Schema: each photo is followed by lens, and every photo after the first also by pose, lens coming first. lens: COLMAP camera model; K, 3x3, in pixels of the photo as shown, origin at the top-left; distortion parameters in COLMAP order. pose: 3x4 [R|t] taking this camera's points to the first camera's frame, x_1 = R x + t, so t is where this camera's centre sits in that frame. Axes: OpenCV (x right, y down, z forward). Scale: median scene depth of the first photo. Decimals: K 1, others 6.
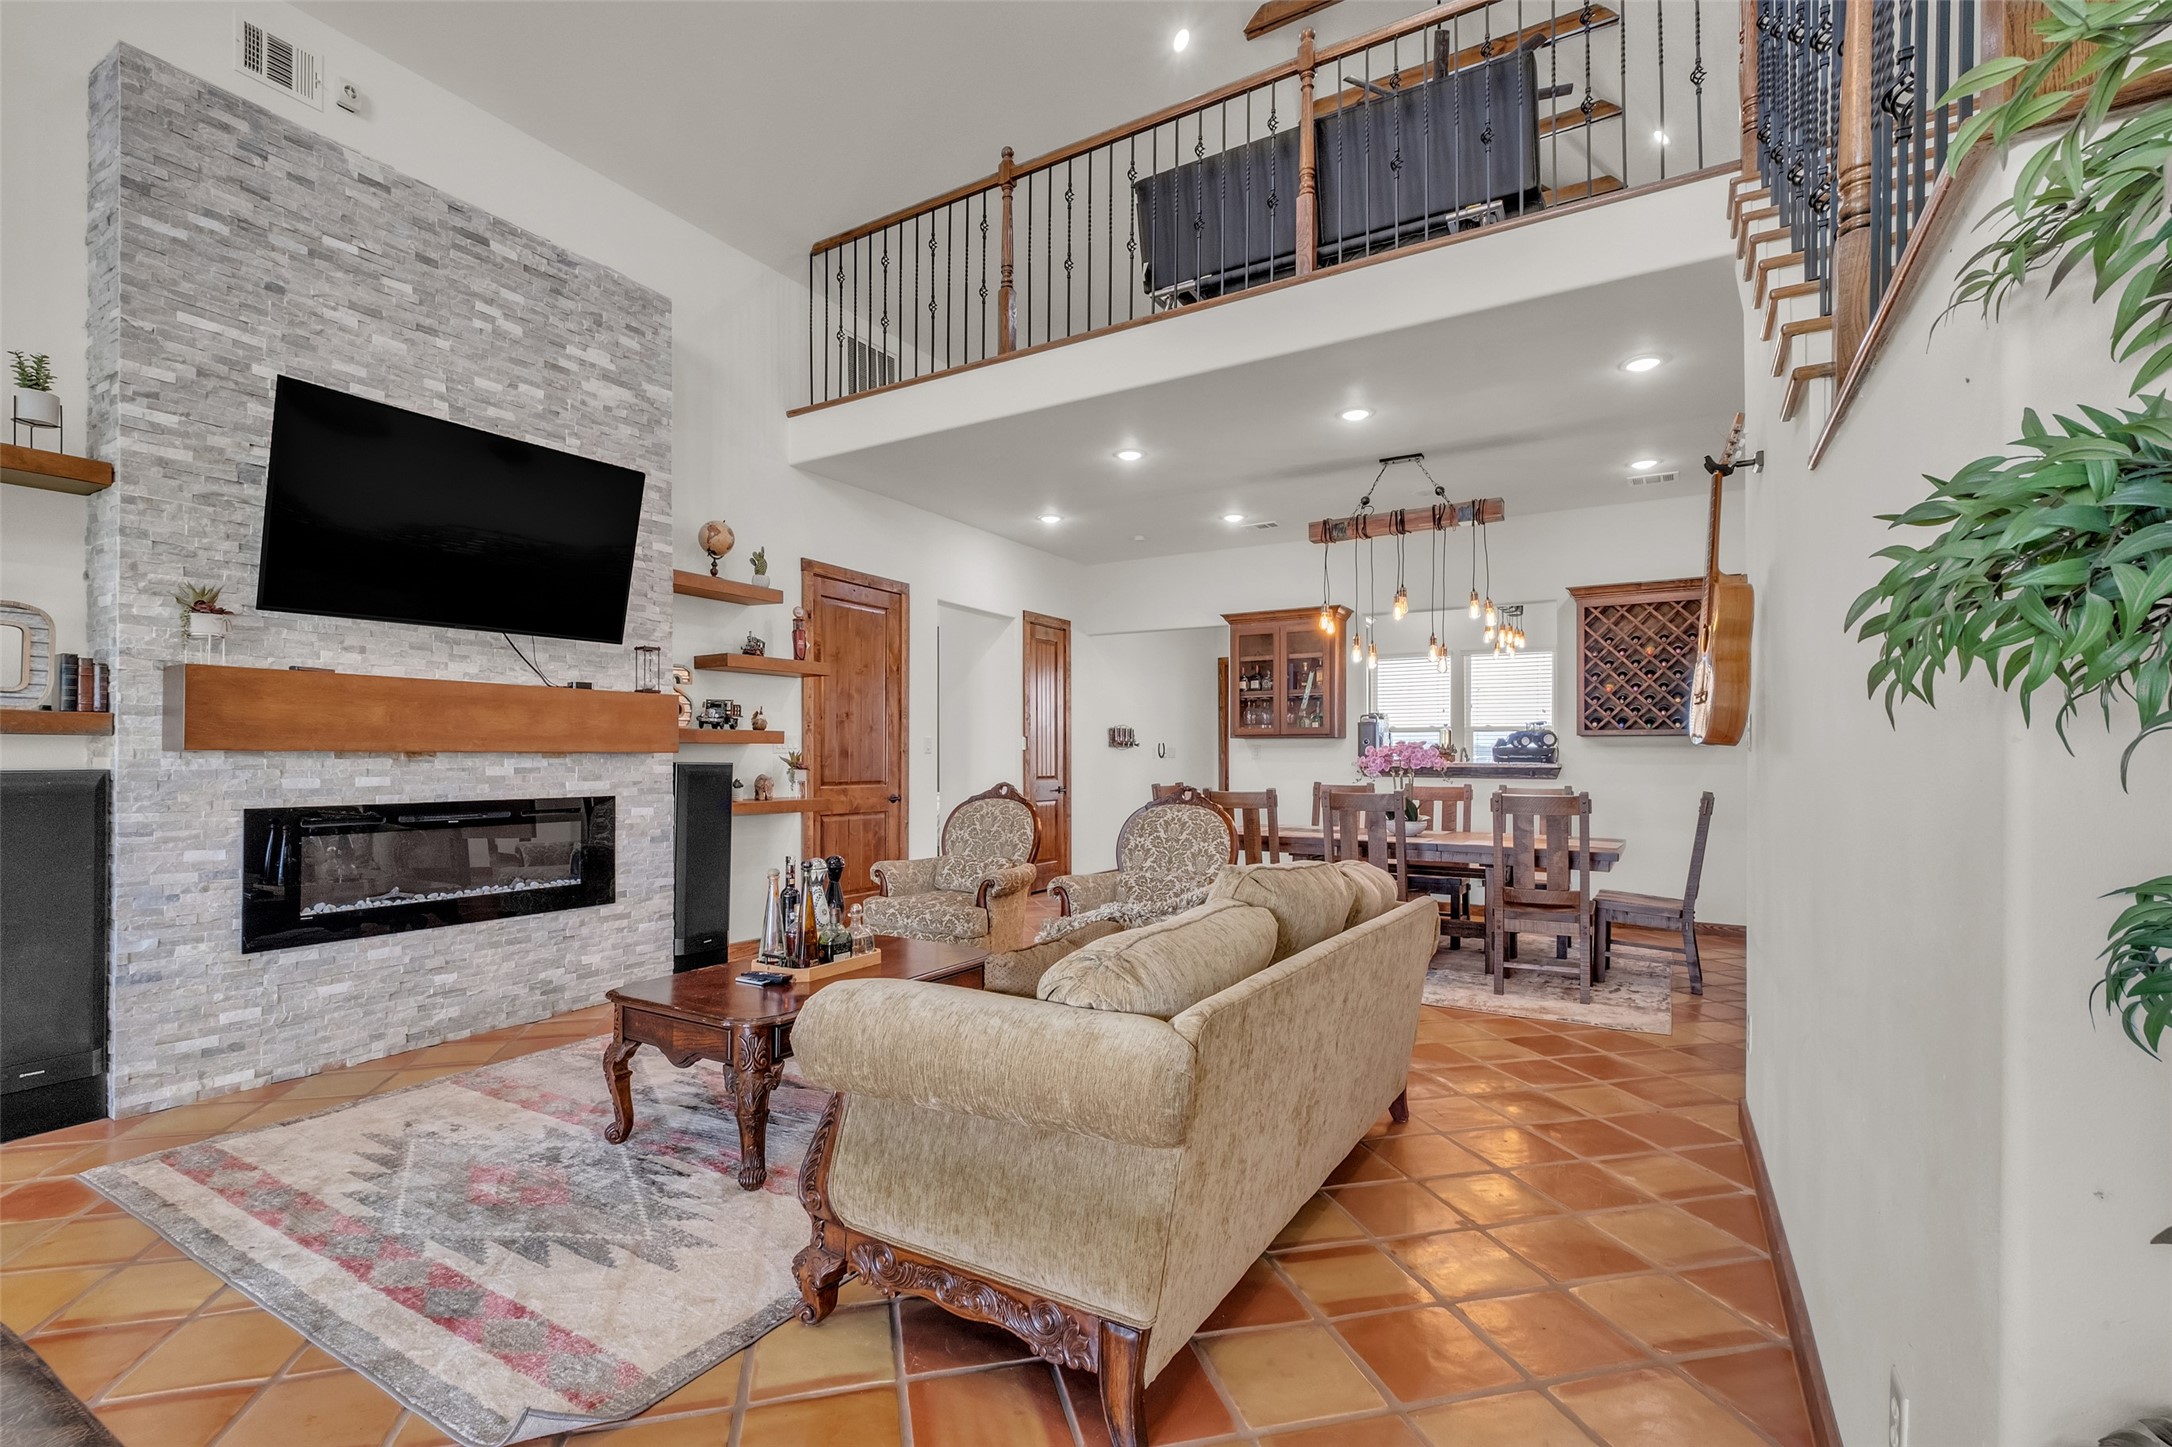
lens RADIAL K [[958.9, 0, 1089.6], [0, 958.9, 739.7], [0, 0, 1]] dist [-0.005052, -0.000720]
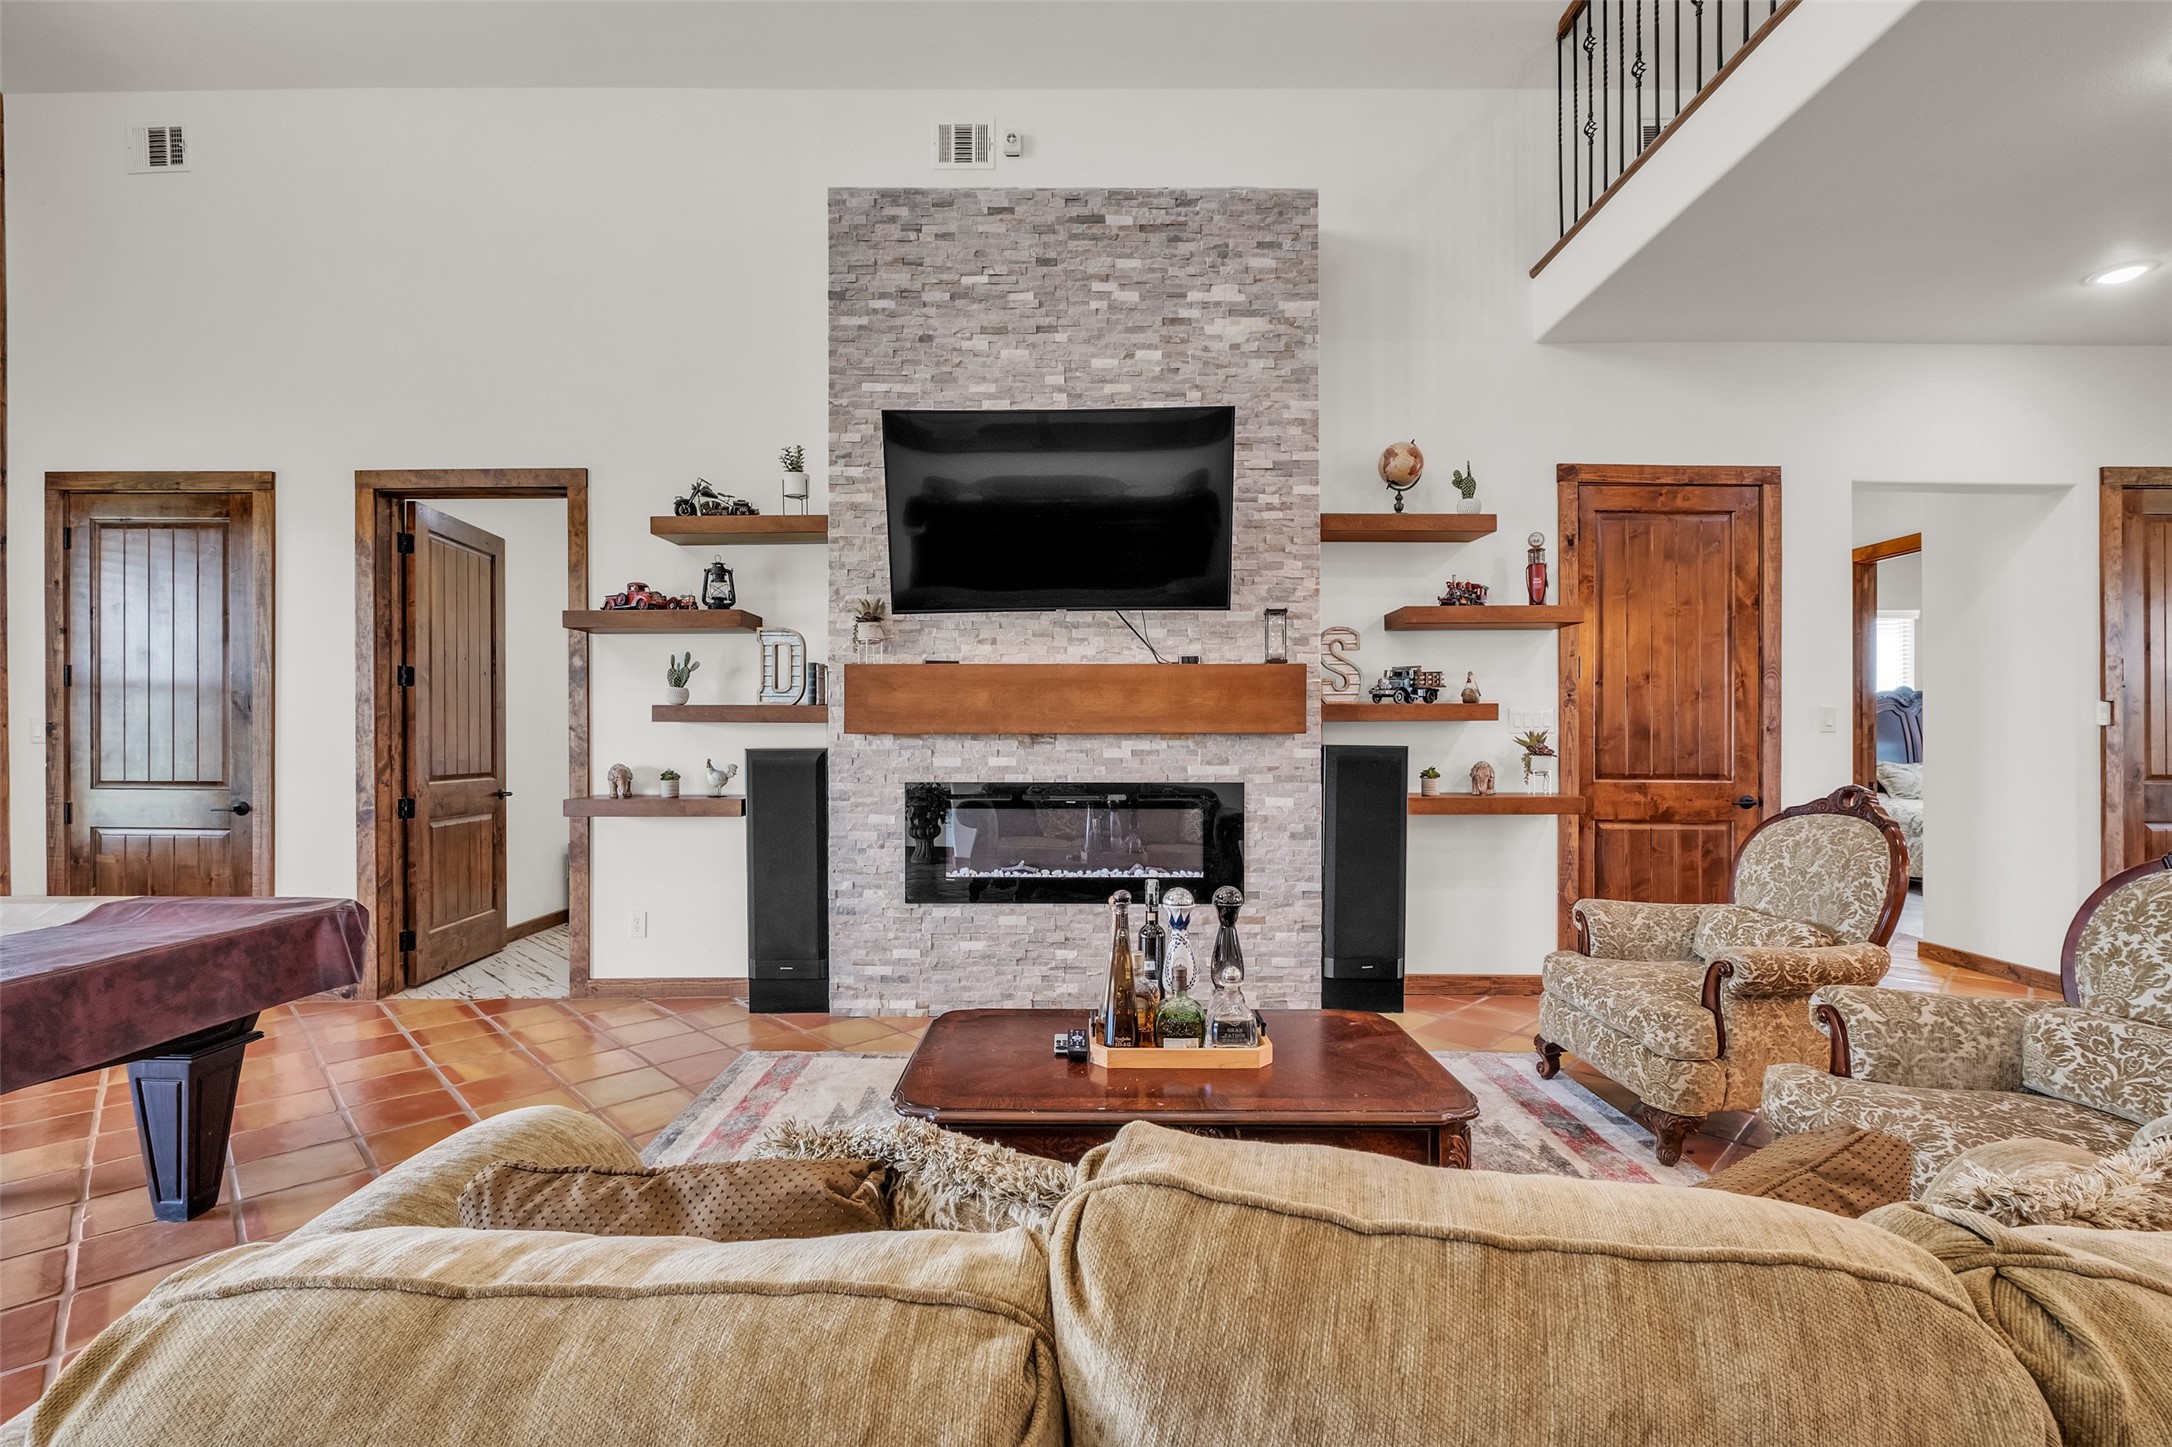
lens RADIAL K [[958.9, 0, 1082.2], [0, 958.9, 734.9], [0, 0, 1]] dist [-0.005052, -0.000720]
pose [[0.503834, -0.002261, -0.863797, 0.217039], [0.015966, 0.999850, 0.006695, 0.006972], [0.863653, -0.017164, 0.503795, 0.478756]]
